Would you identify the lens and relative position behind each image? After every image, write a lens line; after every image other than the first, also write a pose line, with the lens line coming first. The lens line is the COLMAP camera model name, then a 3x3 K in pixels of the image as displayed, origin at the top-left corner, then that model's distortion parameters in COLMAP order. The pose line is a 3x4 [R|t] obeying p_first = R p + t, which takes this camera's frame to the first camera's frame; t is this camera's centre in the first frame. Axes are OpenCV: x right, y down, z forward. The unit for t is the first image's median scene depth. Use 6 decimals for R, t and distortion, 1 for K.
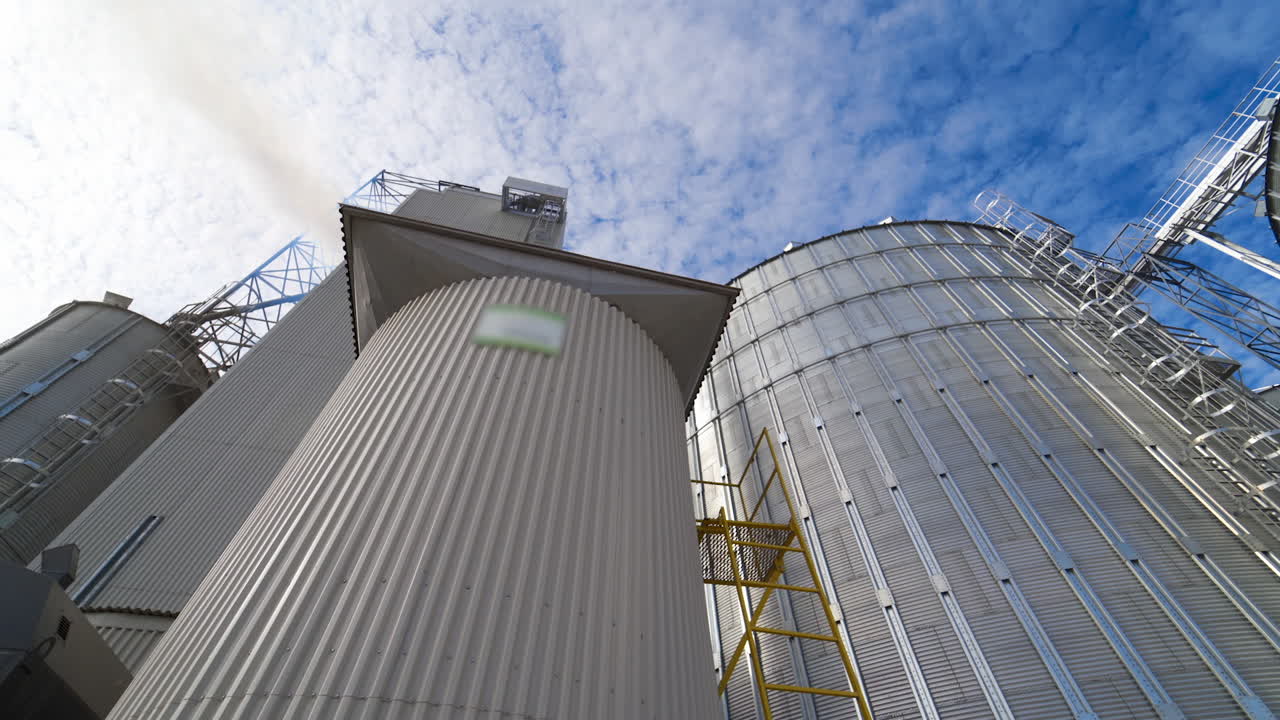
lens RADIAL K [[521.5, 0, 640.0], [0, 521.5, 360.0], [0, 0, 1]] dist [0.003417, -0.003313]
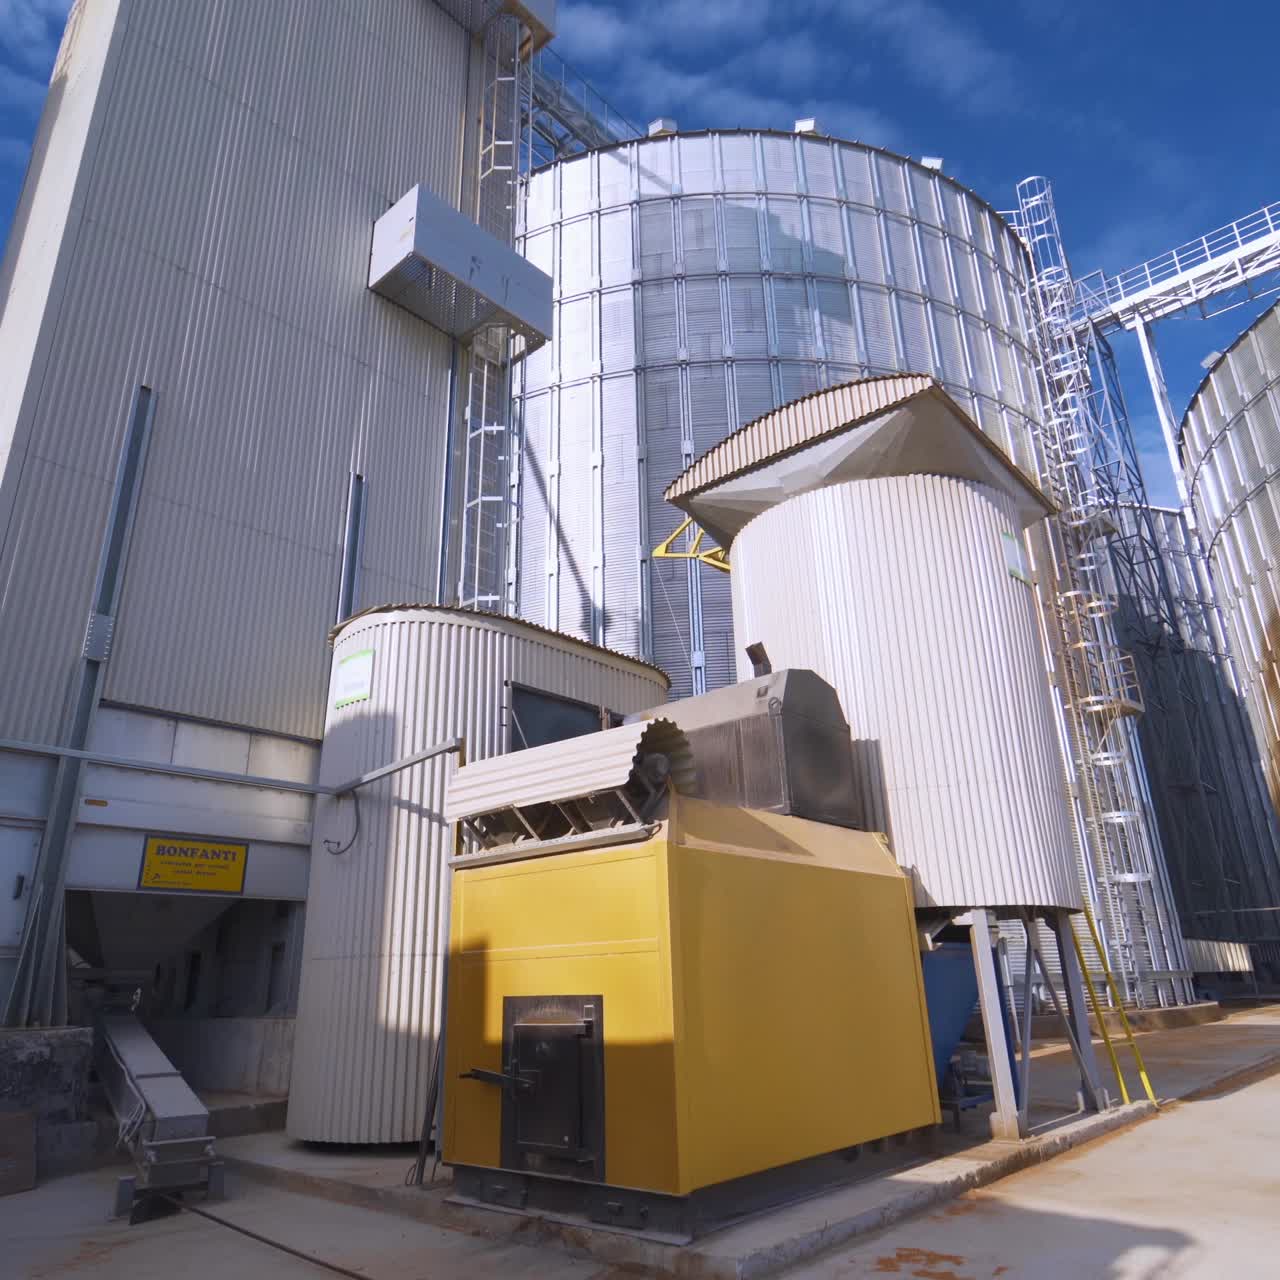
lens RADIAL K [[929.5, 0, 640.0], [0, 929.5, 640.0], [0, 0, 1]] dist [-0.002901, 0.001375]
pose [[0.808280, 0.181540, 0.560114, -0.483023], [-0.451572, 0.801587, 0.391843, -0.082193], [-0.377845, -0.569651, 0.729885, -0.114559]]
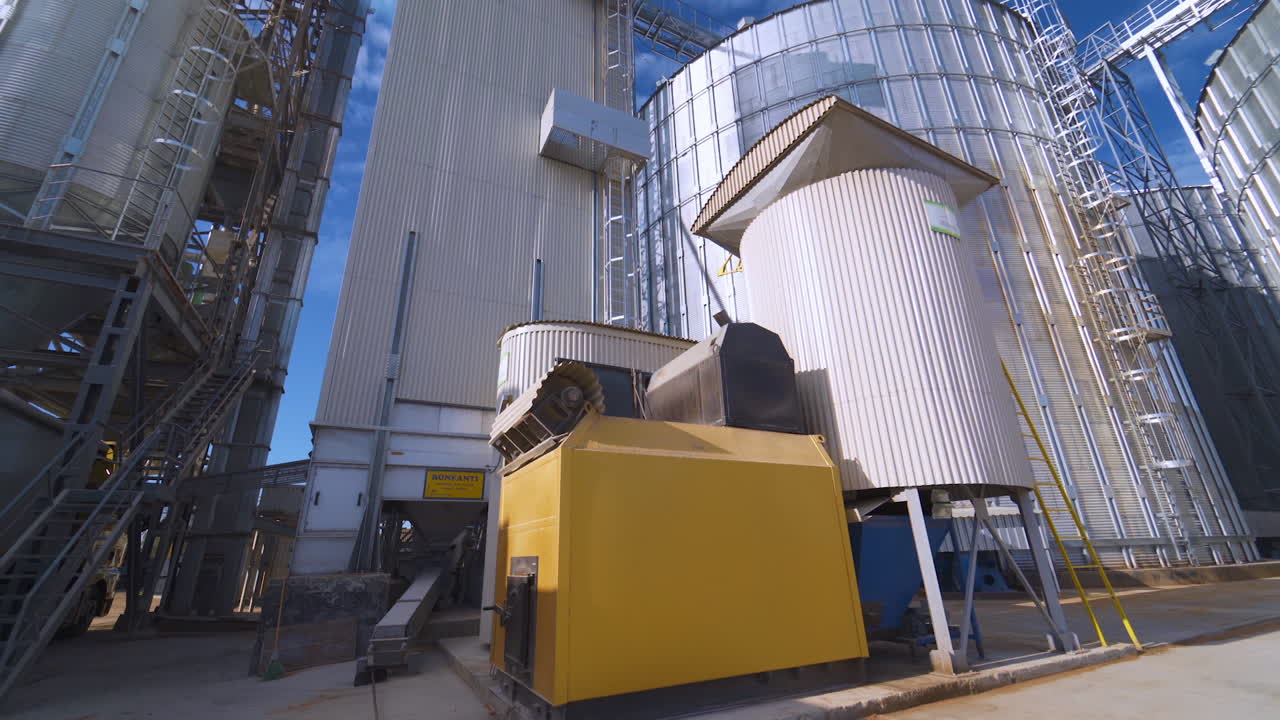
lens RADIAL K [[521.5, 0, 640.0], [0, 521.5, 360.0], [0, 0, 1]] dist [0.003417, -0.003313]
pose [[0.966291, 0.060722, 0.250187, -0.334282], [-0.184543, 0.840965, 0.508647, -0.075924], [-0.179513, -0.537672, 0.823823, -0.115139]]
